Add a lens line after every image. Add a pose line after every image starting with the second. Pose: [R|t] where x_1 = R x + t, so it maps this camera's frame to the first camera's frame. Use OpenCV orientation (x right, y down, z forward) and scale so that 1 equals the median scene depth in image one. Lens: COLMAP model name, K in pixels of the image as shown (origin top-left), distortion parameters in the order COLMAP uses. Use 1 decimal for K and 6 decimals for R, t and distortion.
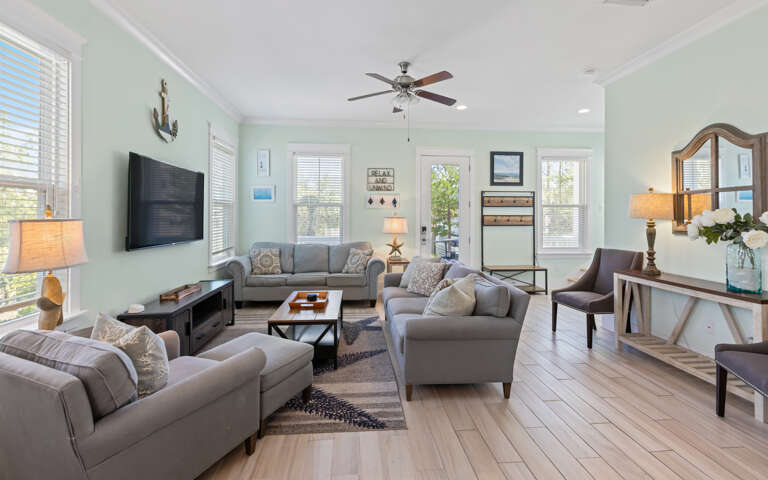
lens RADIAL K [[344.1, 0, 383.3], [0, 344.1, 213.9], [0, 0, 1]] dist [-0.001475, 0.002210]
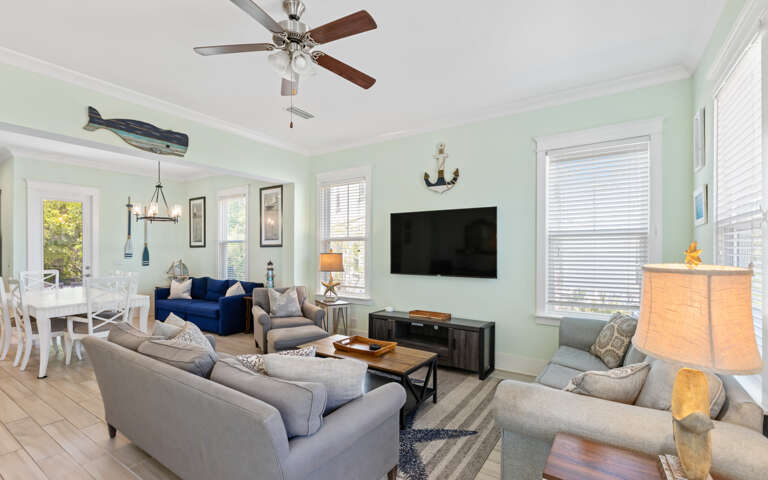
lens RADIAL K [[353.2, 0, 380.6], [0, 353.2, 250.1], [0, 0, 1]] dist [-0.000487, 0.000791]
pose [[-0.621395, -0.005750, -0.783477, 0.376500], [-0.000133, 0.999974, -0.007233, 0.003952], [0.783498, -0.004391, -0.621379, 1.223055]]
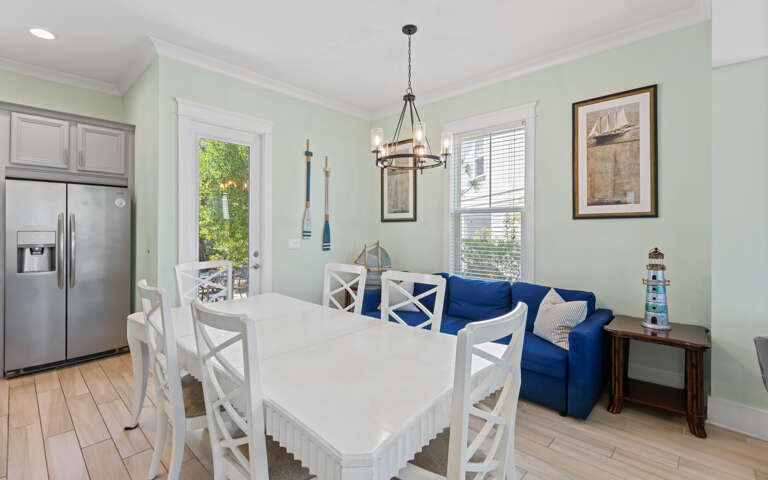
lens RADIAL K [[353.2, 0, 375.8], [0, 353.2, 229.8], [0, 0, 1]] dist [-0.000487, 0.000791]
pose [[-0.750827, -0.002961, -0.660492, 0.344581], [-0.002695, 0.999995, -0.001420, 0.005685], [0.660493, 0.000714, -0.750832, 0.258090]]
